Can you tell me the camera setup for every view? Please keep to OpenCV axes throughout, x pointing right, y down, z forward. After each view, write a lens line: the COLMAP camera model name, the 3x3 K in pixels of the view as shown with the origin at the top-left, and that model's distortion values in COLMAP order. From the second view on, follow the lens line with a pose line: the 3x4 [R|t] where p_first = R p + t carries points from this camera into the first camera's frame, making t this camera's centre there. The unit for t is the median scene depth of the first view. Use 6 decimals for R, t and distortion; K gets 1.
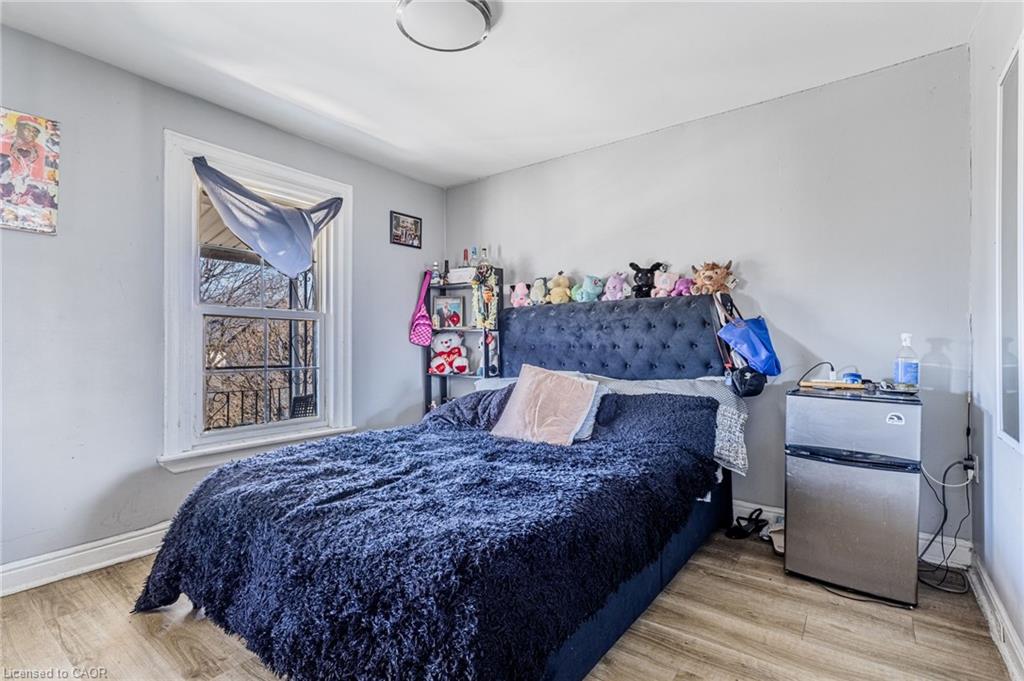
lens RADIAL K [[489.7, 0, 511.2], [0, 489.7, 360.7], [0, 0, 1]] dist [0.001733, 0.000541]
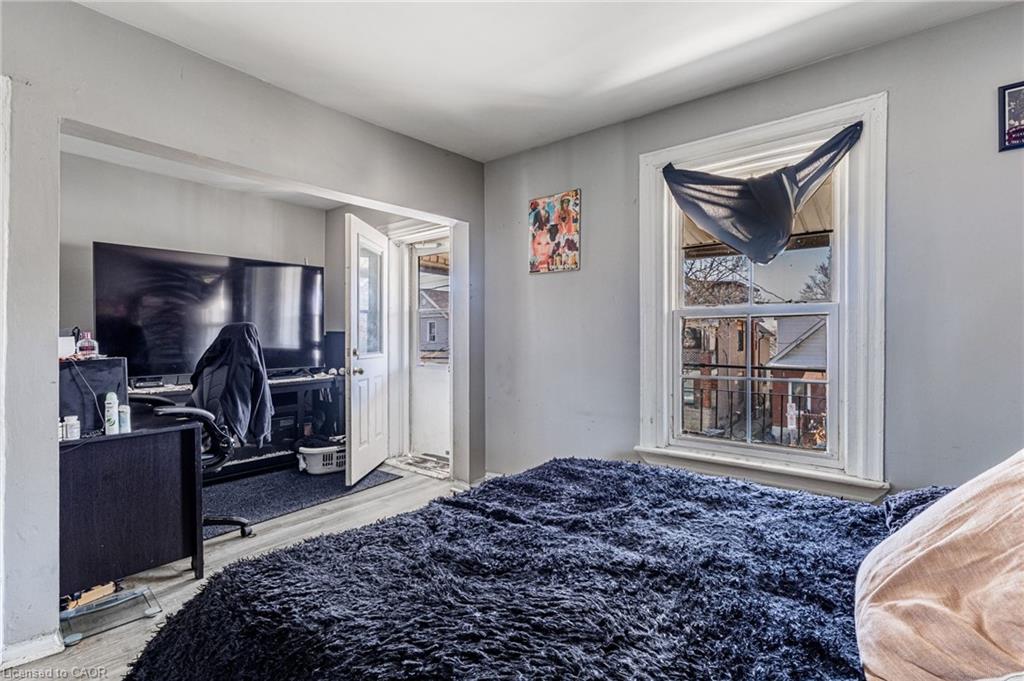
lens RADIAL K [[480.5, 0, 512.0], [0, 480.5, 340.5], [0, 0, 1]] dist [0.001922, 0.000104]
pose [[-0.039557, -0.005706, -0.999201, 0.358249], [-0.035166, 0.999372, -0.004315, -0.028626], [0.998598, 0.034967, -0.039733, 0.674597]]
